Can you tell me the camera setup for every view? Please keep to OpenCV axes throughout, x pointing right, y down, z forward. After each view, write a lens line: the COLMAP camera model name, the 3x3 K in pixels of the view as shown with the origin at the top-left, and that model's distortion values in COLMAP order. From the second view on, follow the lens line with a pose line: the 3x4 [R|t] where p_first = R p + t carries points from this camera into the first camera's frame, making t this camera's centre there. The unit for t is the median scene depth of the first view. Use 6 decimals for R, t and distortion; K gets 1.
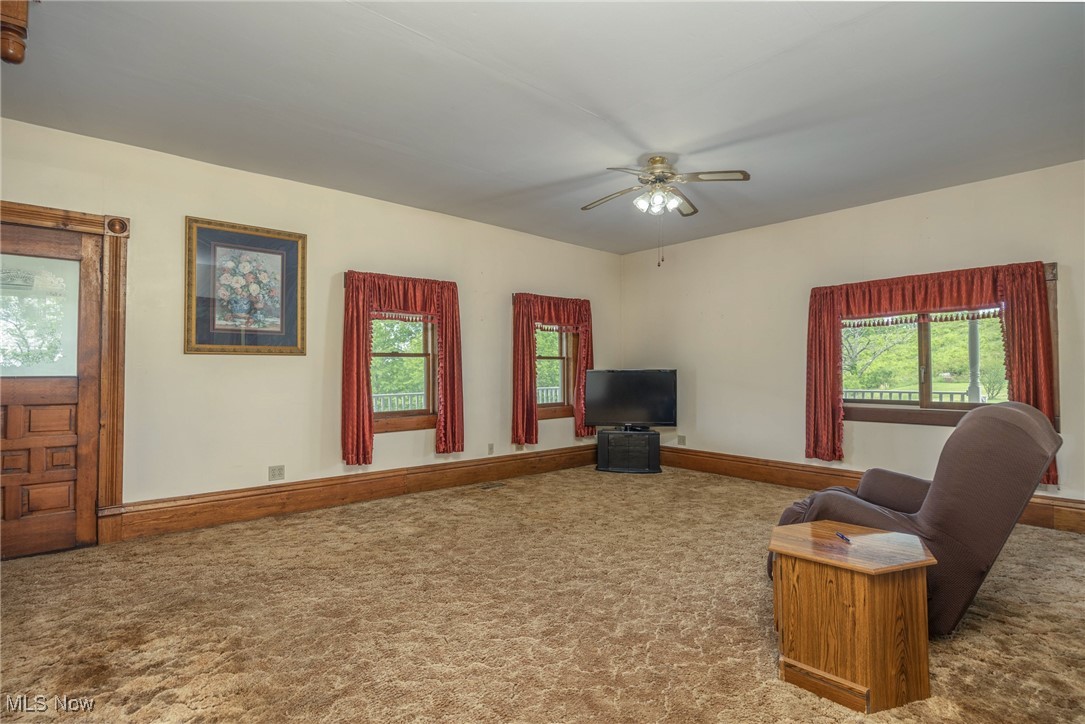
lens RADIAL K [[531.9, 0, 544.8], [0, 531.9, 360.3], [0, 0, 1]] dist [-0.006249, 0.000041]
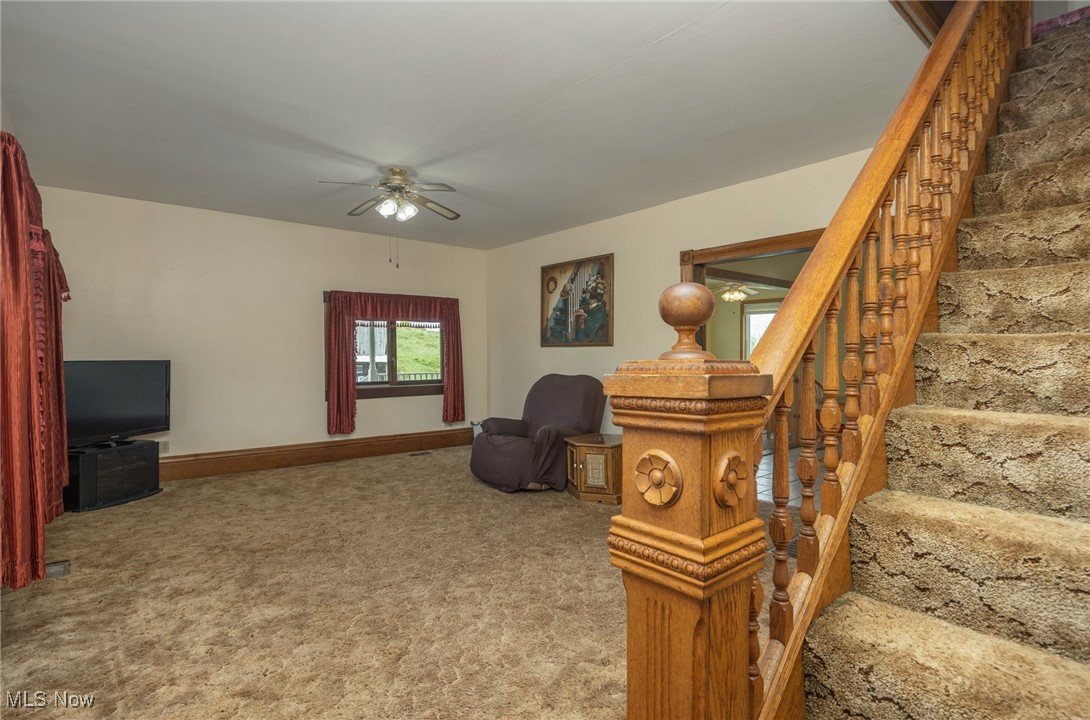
lens RADIAL K [[537.1, 0, 545.0], [0, 537.1, 360.0], [0, 0, 1]] dist [0.000478, 0.000131]
pose [[0.036905, -0.007189, 0.999293, -0.846805], [-0.010971, 0.999911, 0.007599, 0.005443], [-0.999259, -0.011243, 0.036823, 0.606492]]
